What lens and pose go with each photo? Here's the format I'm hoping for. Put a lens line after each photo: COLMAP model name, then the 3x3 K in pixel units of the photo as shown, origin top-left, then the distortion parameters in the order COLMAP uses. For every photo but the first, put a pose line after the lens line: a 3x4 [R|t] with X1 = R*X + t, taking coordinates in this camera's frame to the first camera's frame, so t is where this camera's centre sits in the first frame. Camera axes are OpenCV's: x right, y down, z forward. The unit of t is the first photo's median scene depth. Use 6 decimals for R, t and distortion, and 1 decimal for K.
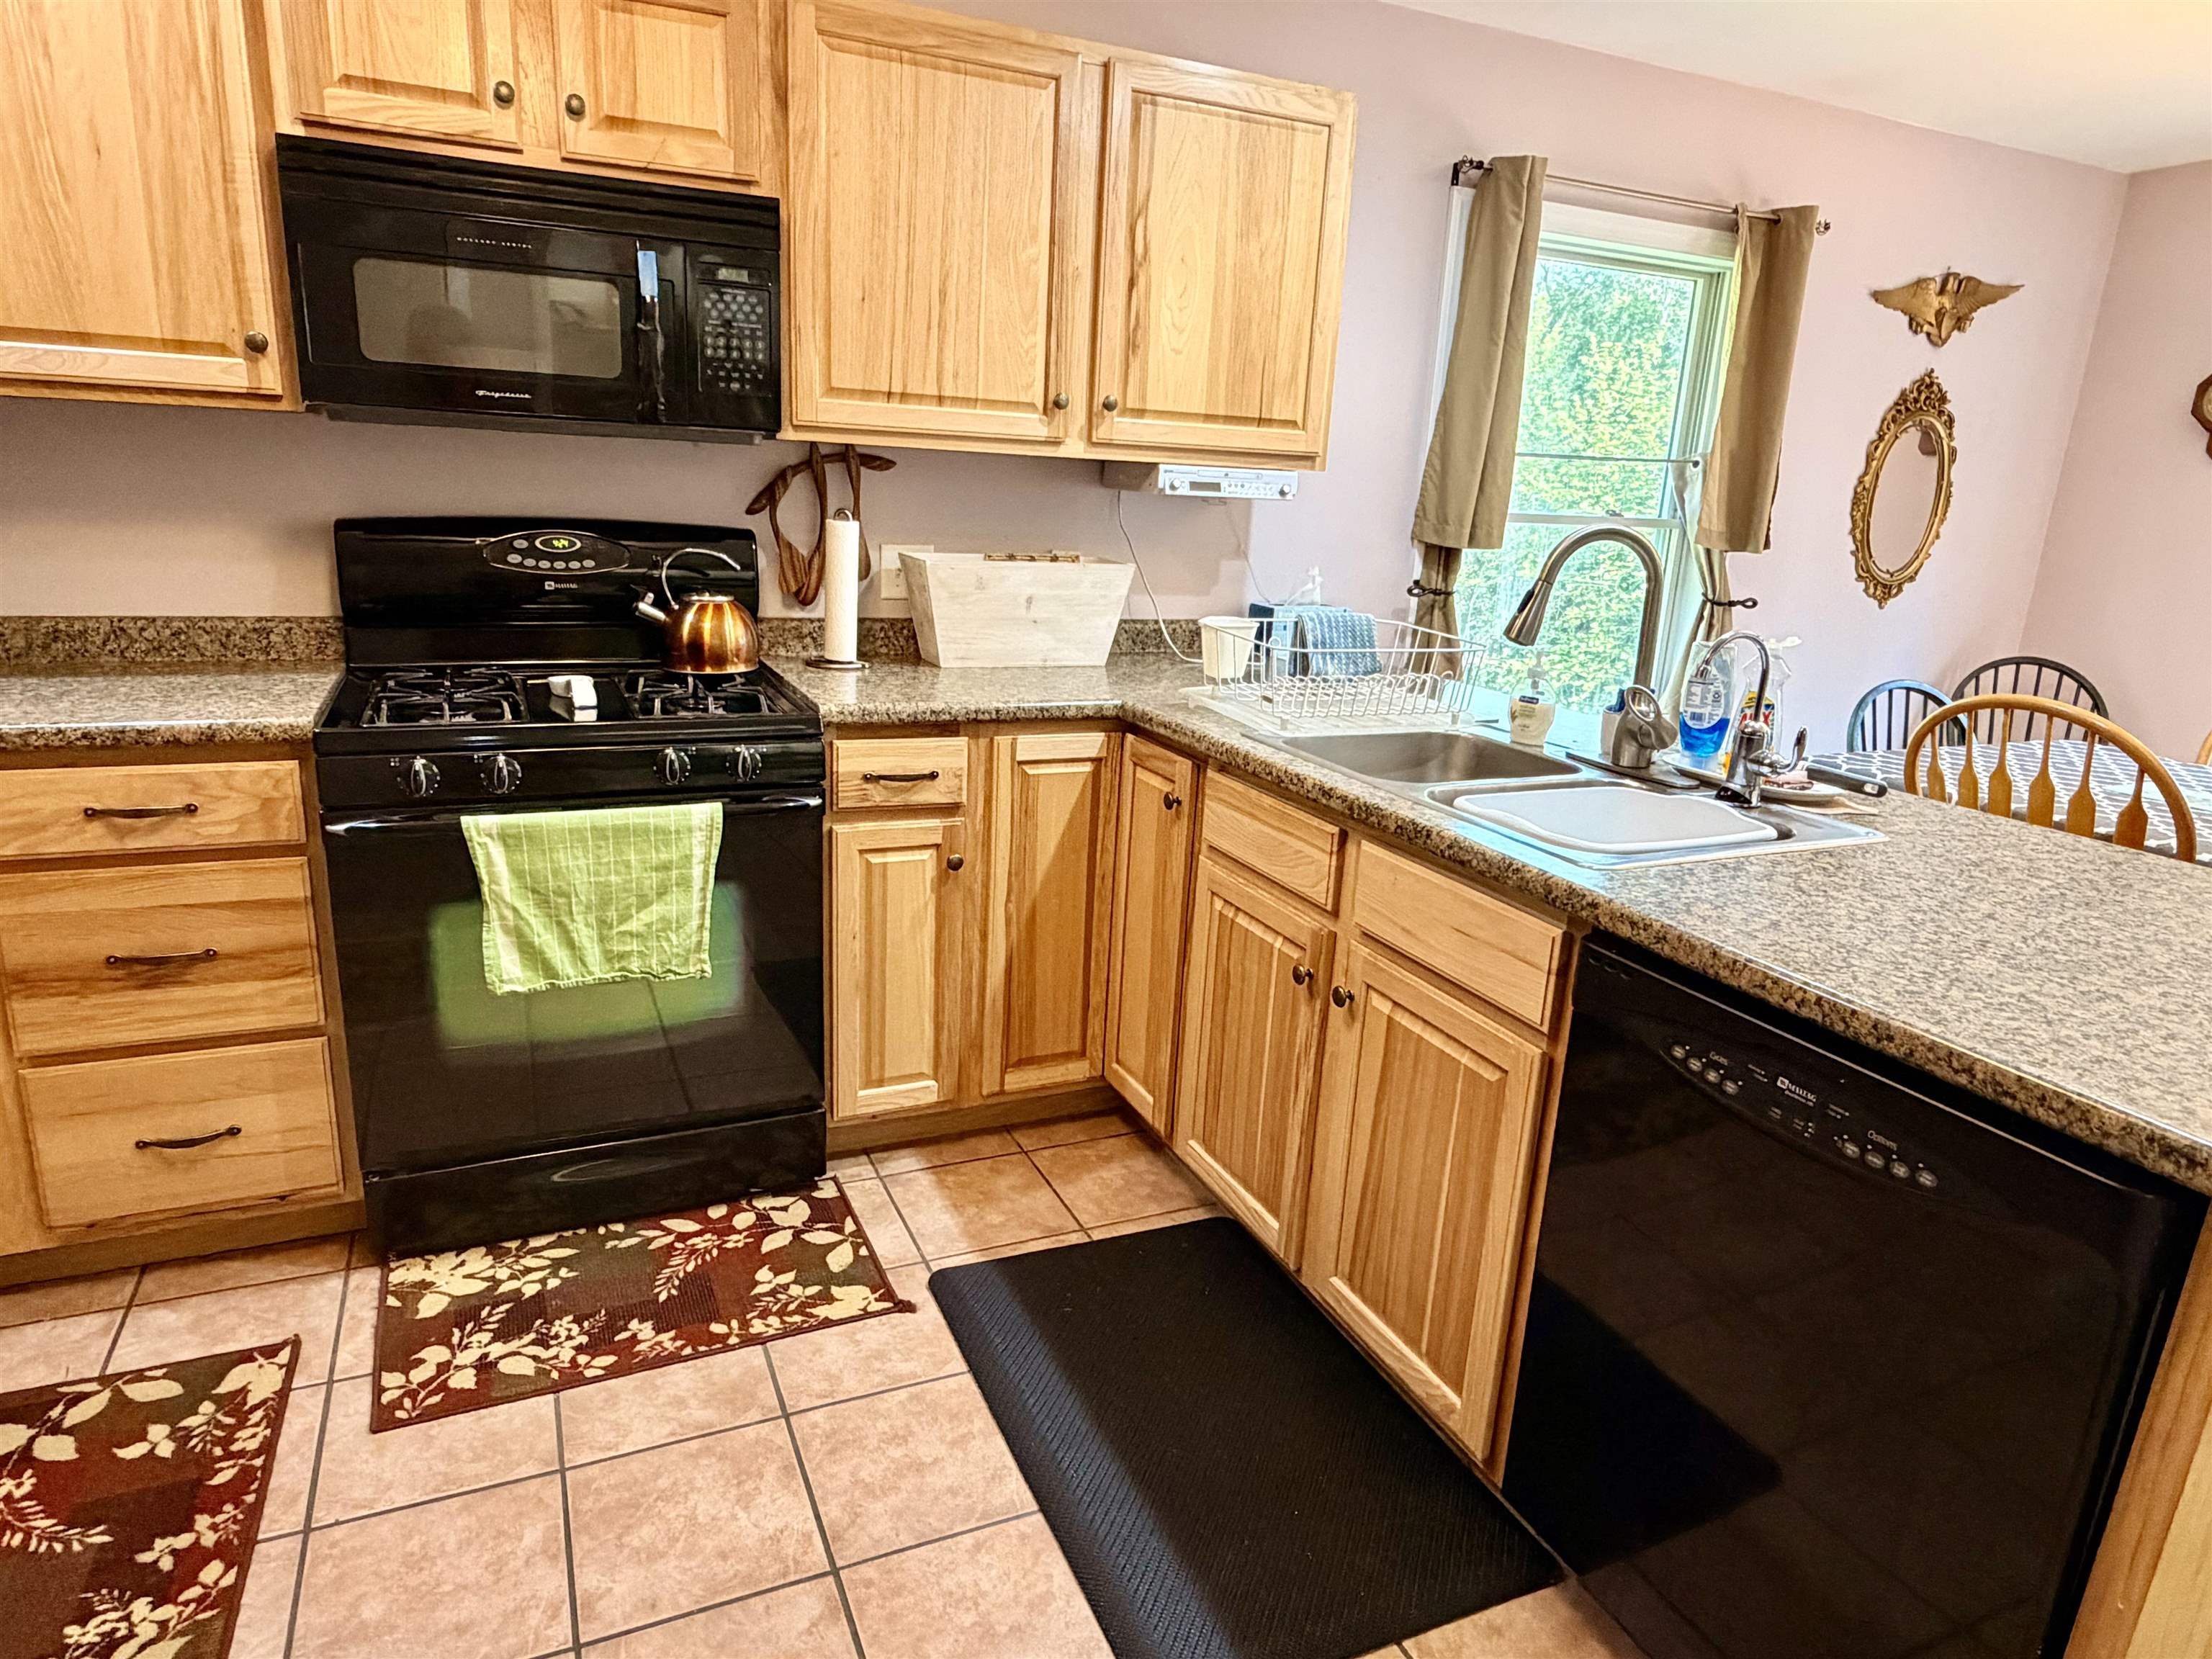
lens RADIAL K [[1308.6, 0, 1105.8], [0, 1308.6, 831.2], [0, 0, 1]] dist [-0.007437, 0.004848]
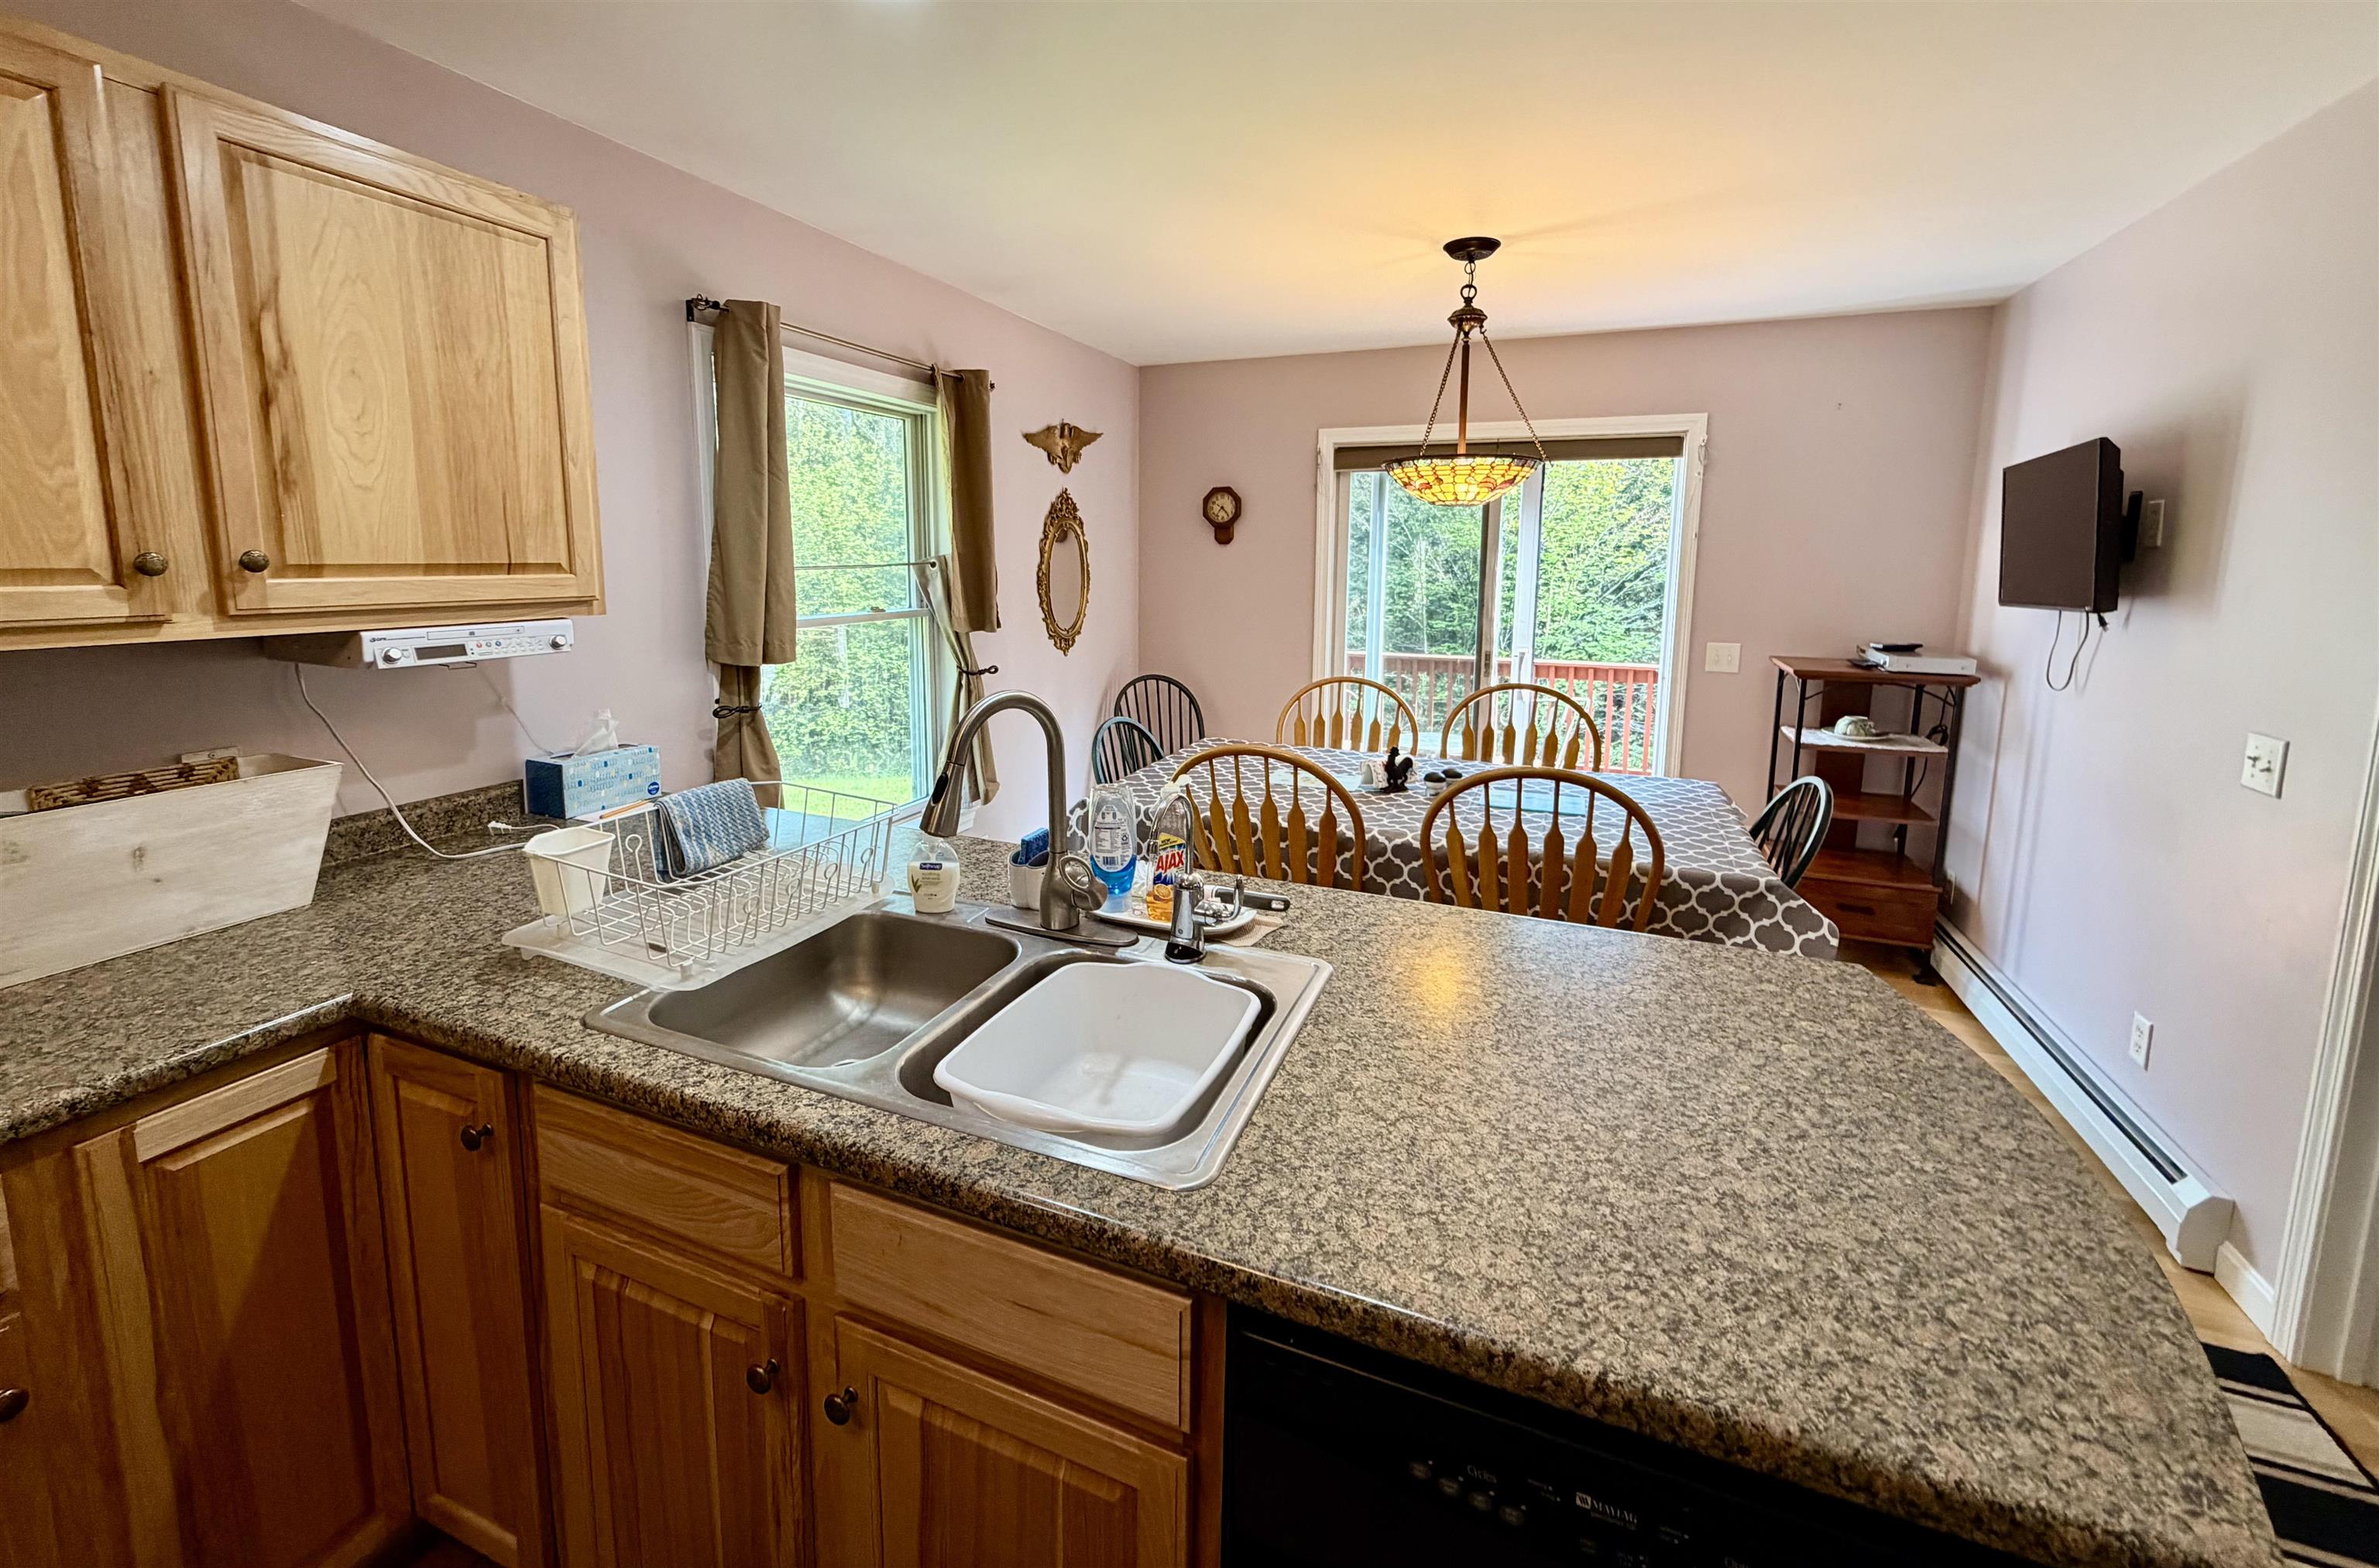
lens RADIAL K [[948.9, 0, 1188.9], [0, 948.9, 682.1], [0, 0, 1]] dist [0.000724, -0.000510]
pose [[0.726054, -0.132477, 0.674756, 0.015186], [0.207076, 0.977839, -0.030836, -0.142069], [-0.655718, 0.162114, 0.737396, 0.300194]]
